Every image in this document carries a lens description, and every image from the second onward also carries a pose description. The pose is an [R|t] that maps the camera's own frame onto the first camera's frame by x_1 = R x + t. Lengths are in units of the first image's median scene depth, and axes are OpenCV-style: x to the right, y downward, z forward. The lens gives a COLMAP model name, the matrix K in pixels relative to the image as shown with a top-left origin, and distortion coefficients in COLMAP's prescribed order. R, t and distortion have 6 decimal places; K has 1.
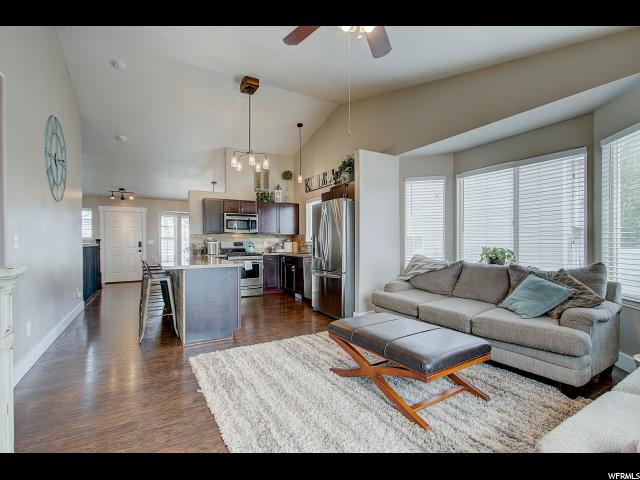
lens RADIAL K [[293.4, 0, 298.7], [0, 293.4, 251.6], [0, 0, 1]] dist [-0.000374, 0.000062]
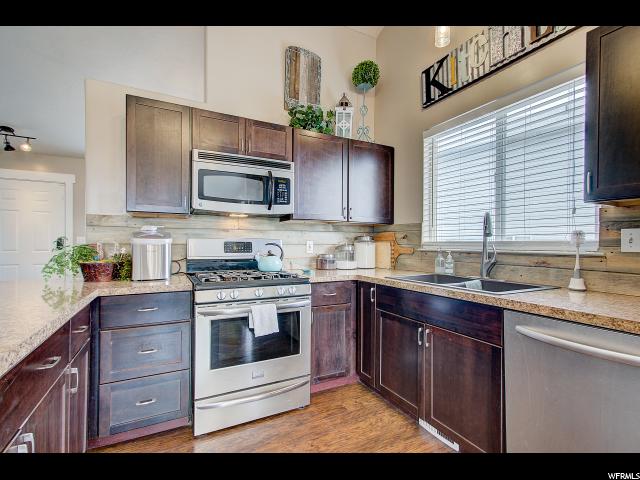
lens RADIAL K [[297.5, 0, 316.9], [0, 297.5, 243.0], [0, 0, 1]] dist [0.000692, 0.000486]
pose [[0.999941, 0.010668, -0.002004, -0.109334], [-0.010727, 0.999437, -0.031788, -0.019993], [0.001664, 0.031808, 0.999493, 0.638446]]
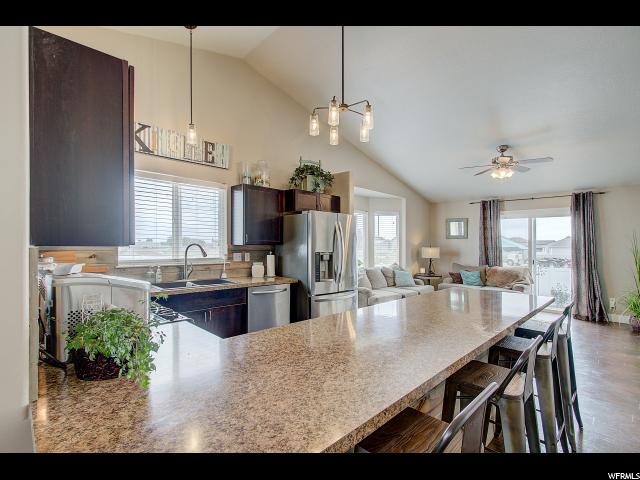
lens RADIAL K [[298.4, 0, 303.3], [0, 298.4, 249.3], [0, 0, 1]] dist [0.000035, 0.000265]
pose [[-0.250685, -0.007604, 0.968039, -0.474515], [0.027205, 0.999519, 0.014897, -0.050548], [-0.967686, 0.030070, -0.250358, 0.857055]]
